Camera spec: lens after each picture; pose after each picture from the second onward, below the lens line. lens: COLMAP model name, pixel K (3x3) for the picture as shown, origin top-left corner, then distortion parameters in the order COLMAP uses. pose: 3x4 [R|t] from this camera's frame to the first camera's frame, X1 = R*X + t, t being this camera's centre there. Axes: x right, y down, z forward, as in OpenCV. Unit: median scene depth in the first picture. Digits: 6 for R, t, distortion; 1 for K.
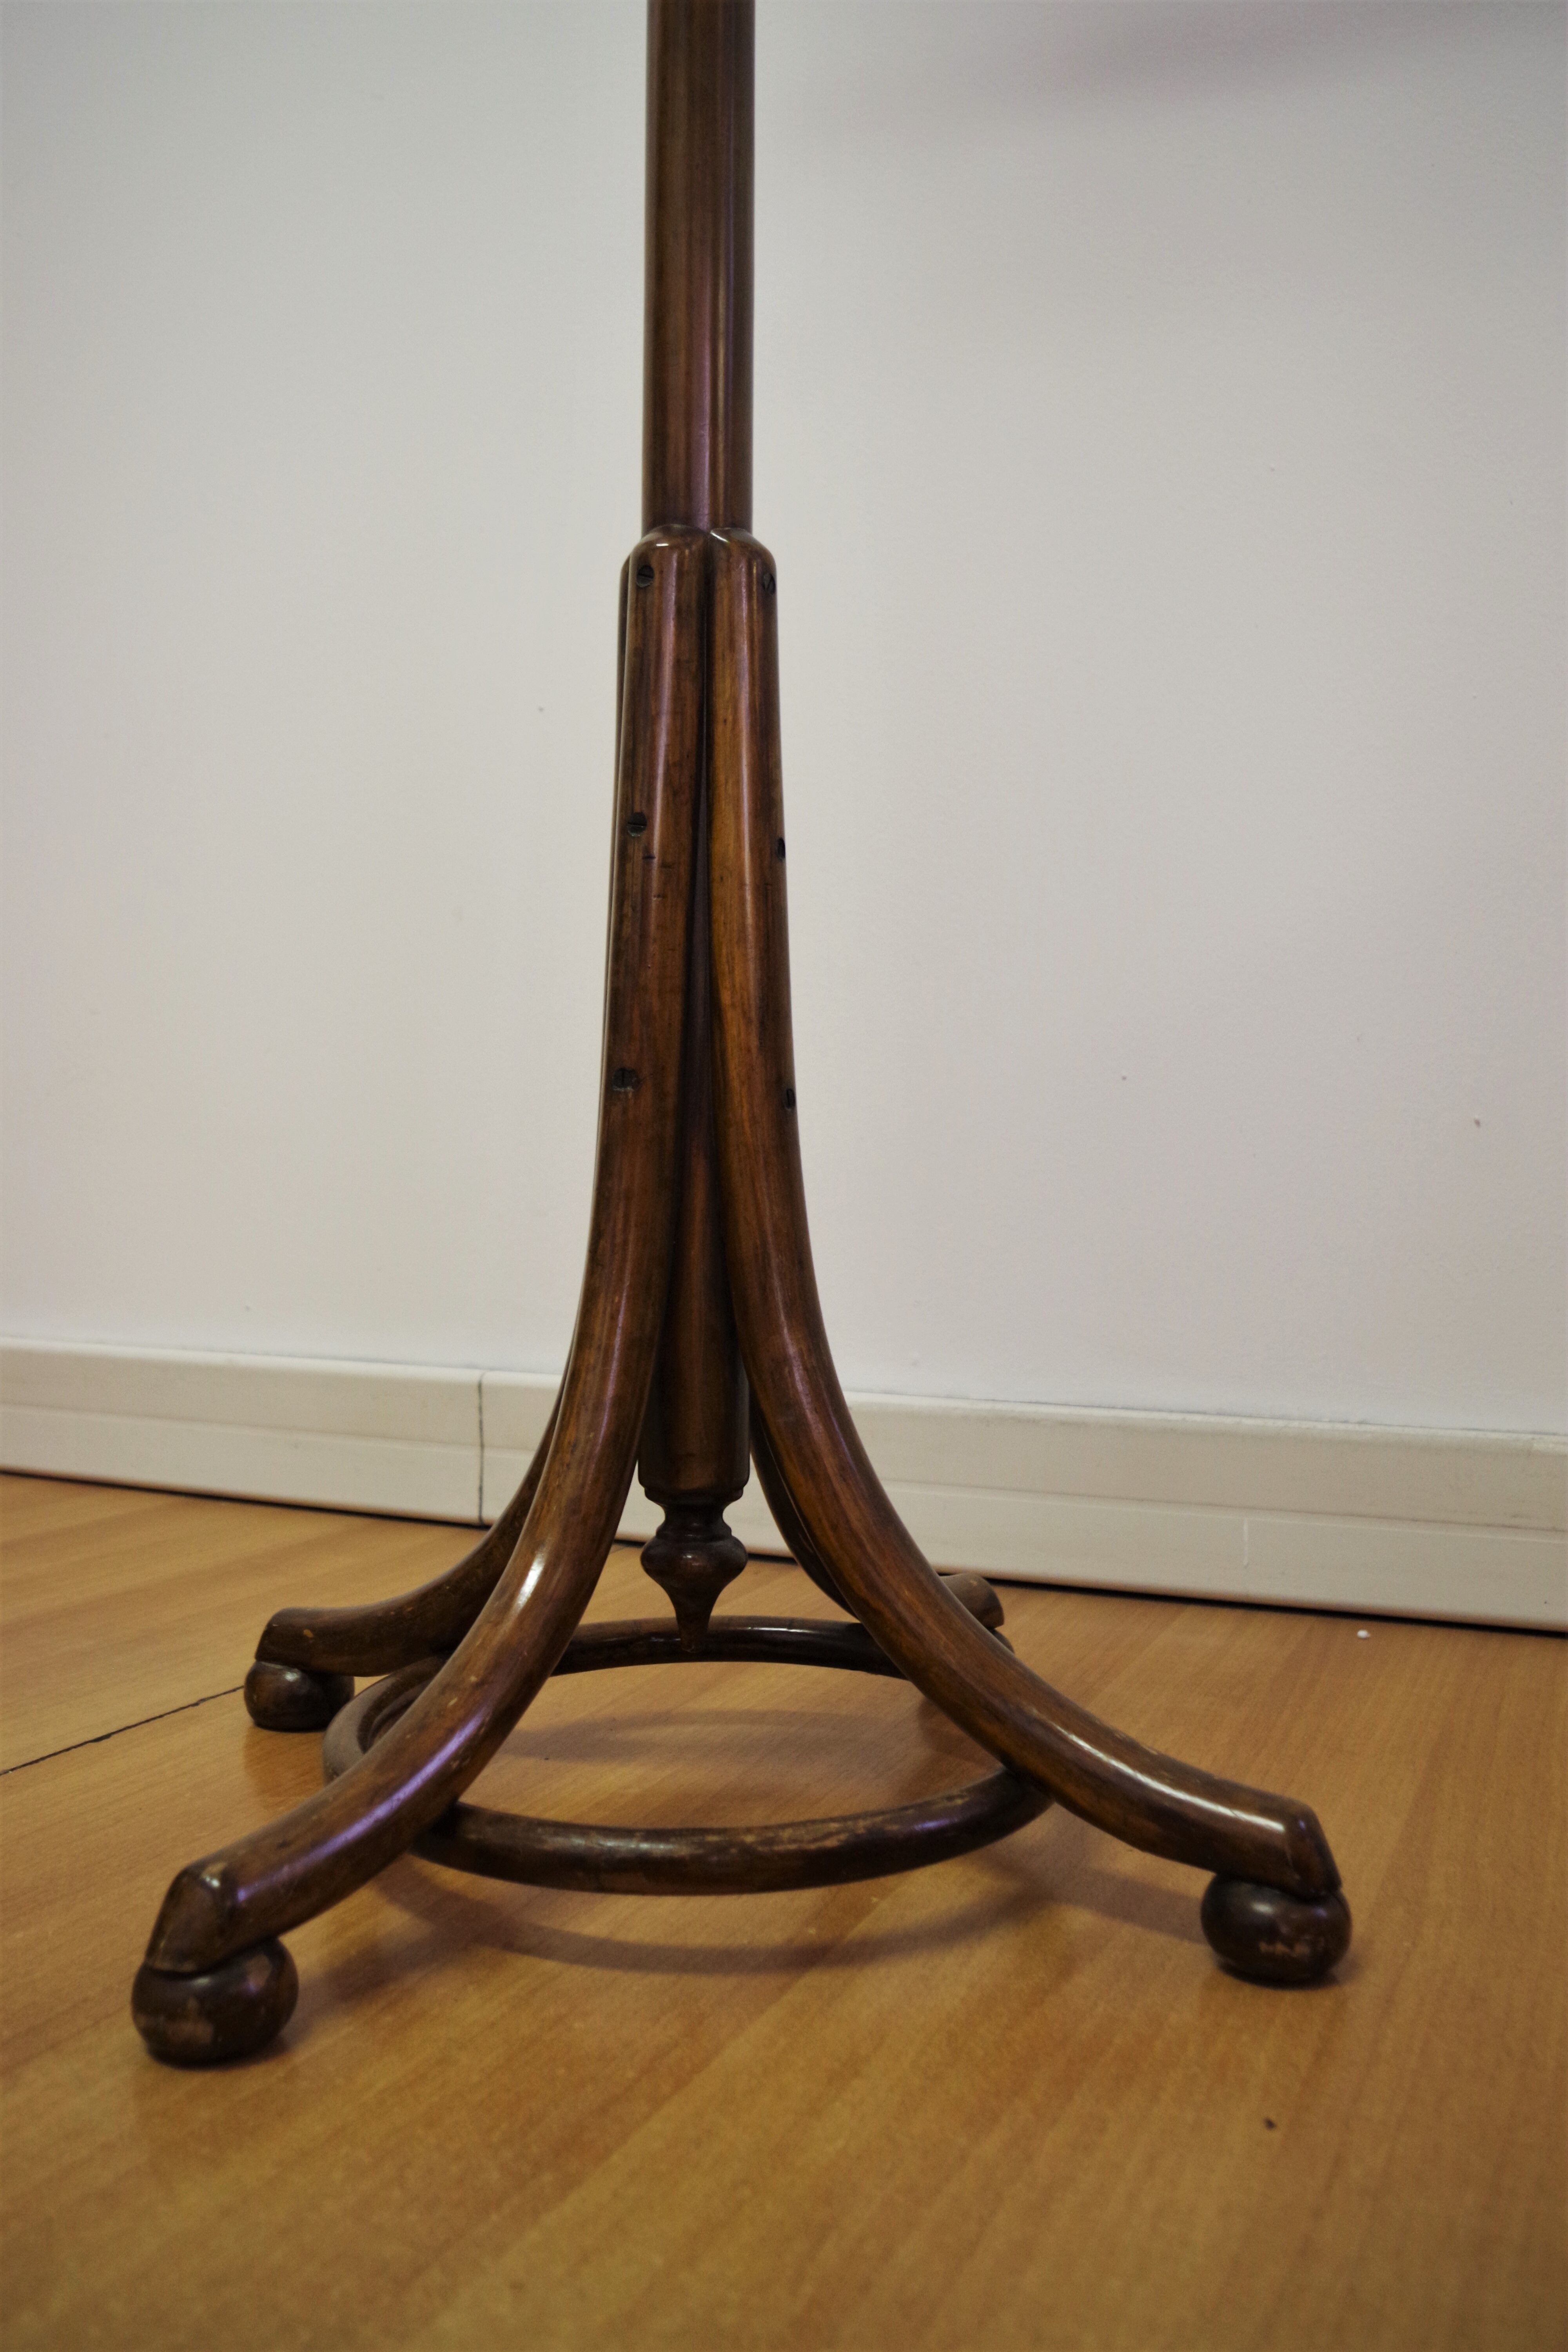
lens RADIAL K [[1946.3, 0, 789.1], [0, 1946.3, 1163.6], [0, 0, 1]] dist [-0.061728, 0.004402]
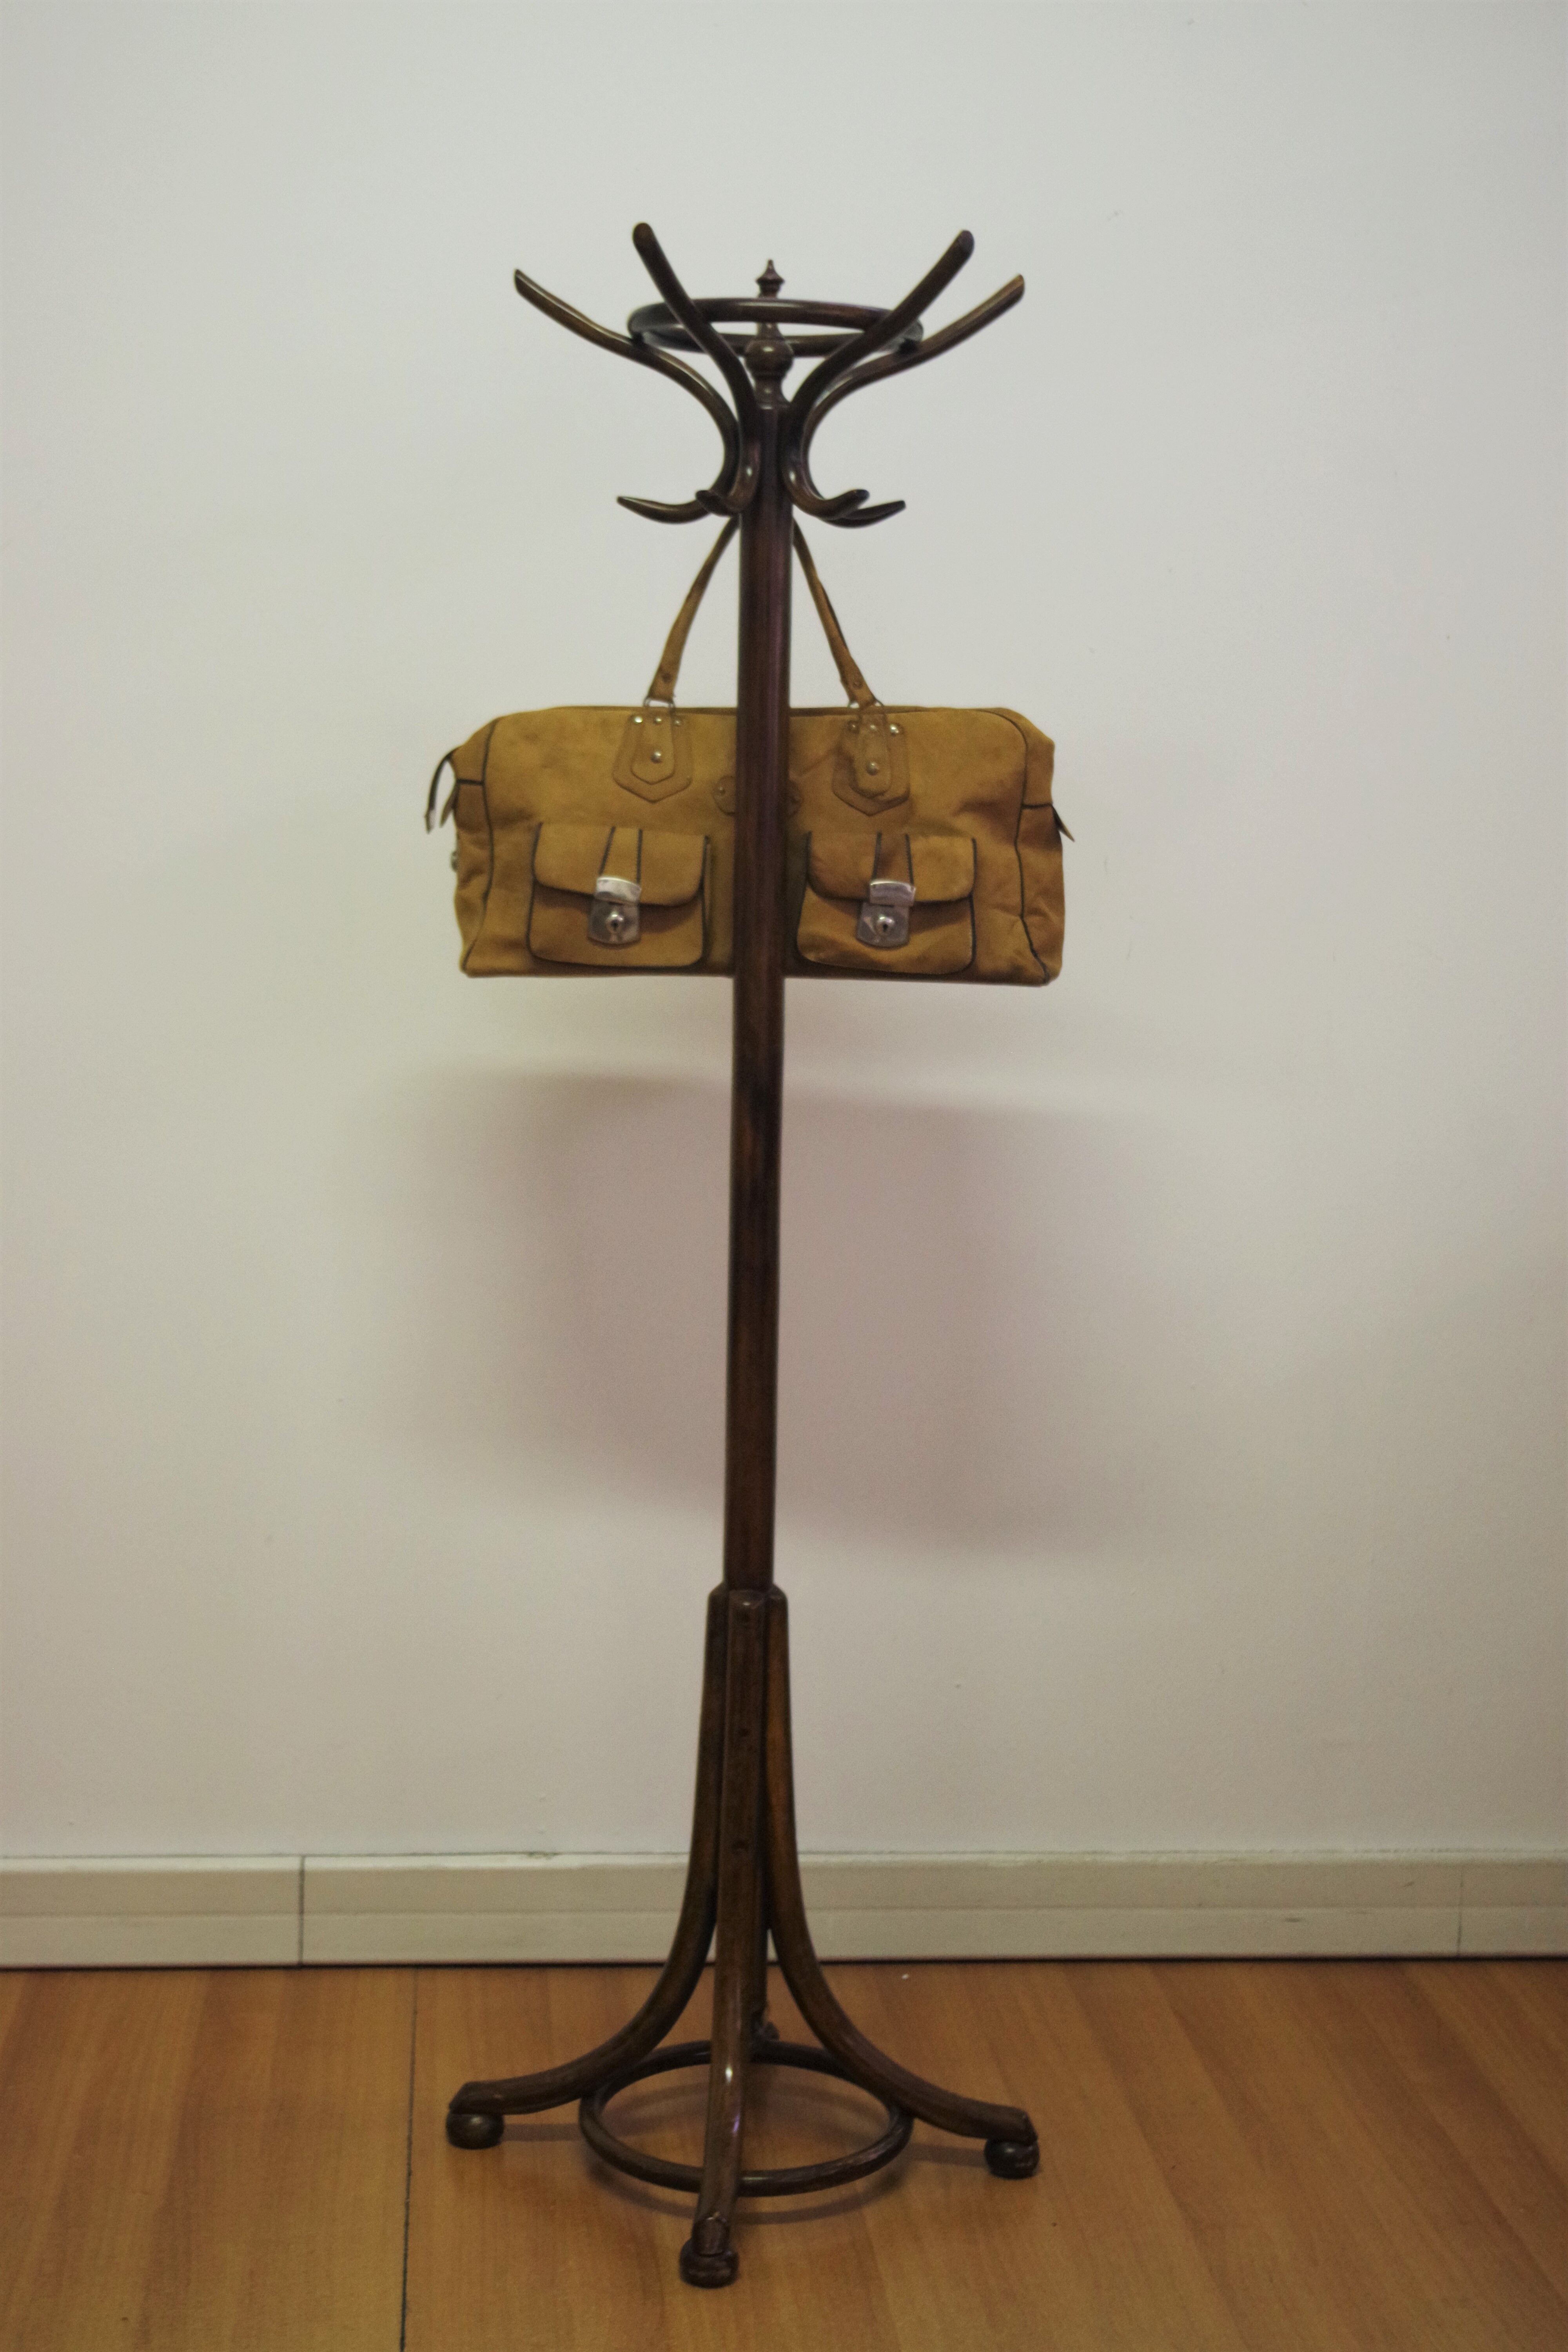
lens RADIAL K [[3378.2, 0, 784.7], [0, 3378.2, 1174.9], [0, 0, 1]] dist [0.017844, 0.000000]
pose [[0.872246, -0.049784, 0.486526, -1.966141], [-0.011300, 0.992488, 0.121816, -1.332226], [-0.488936, -0.111752, 0.865132, -2.404305]]
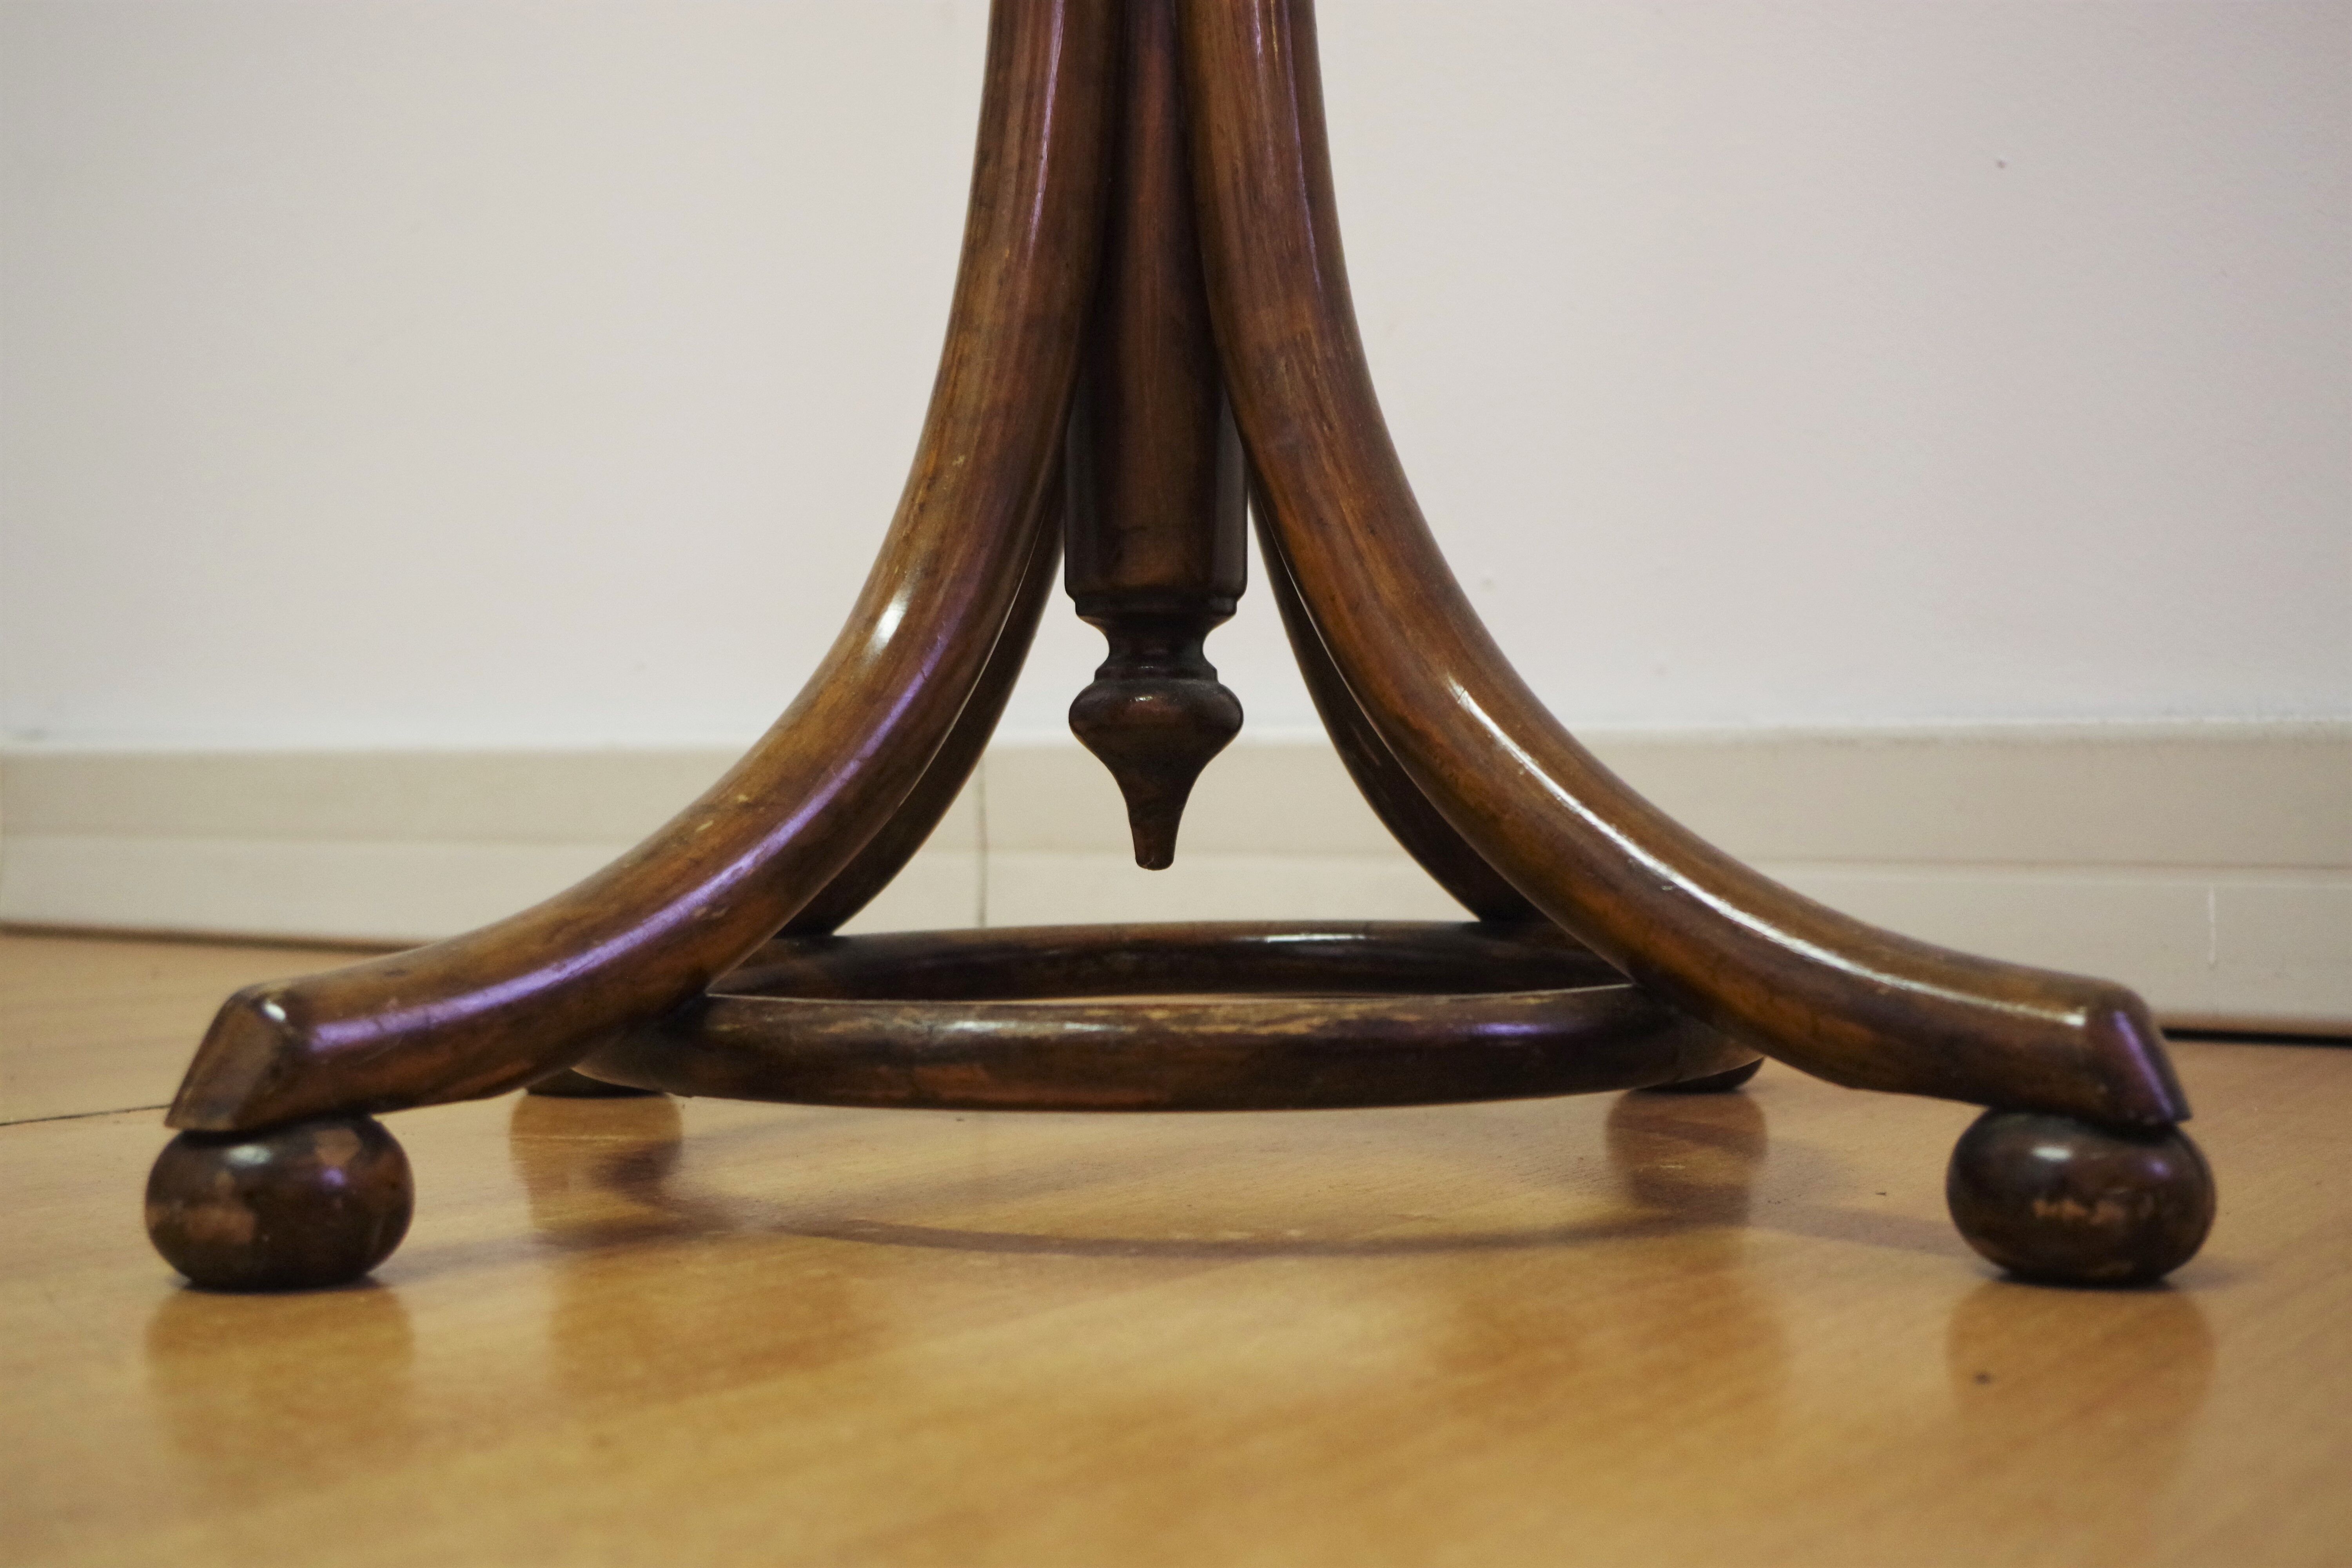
lens RADIAL K [[3073.1, 0, 1172.0], [0, 3073.1, 789.6], [0, 0, 1]] dist [-0.022513, 0.000000]
pose [[0.986079, -0.004961, -0.166202, 0.127972], [0.003729, 0.999963, -0.007722, 0.256702], [0.166234, 0.006994, 0.986061, 0.050968]]
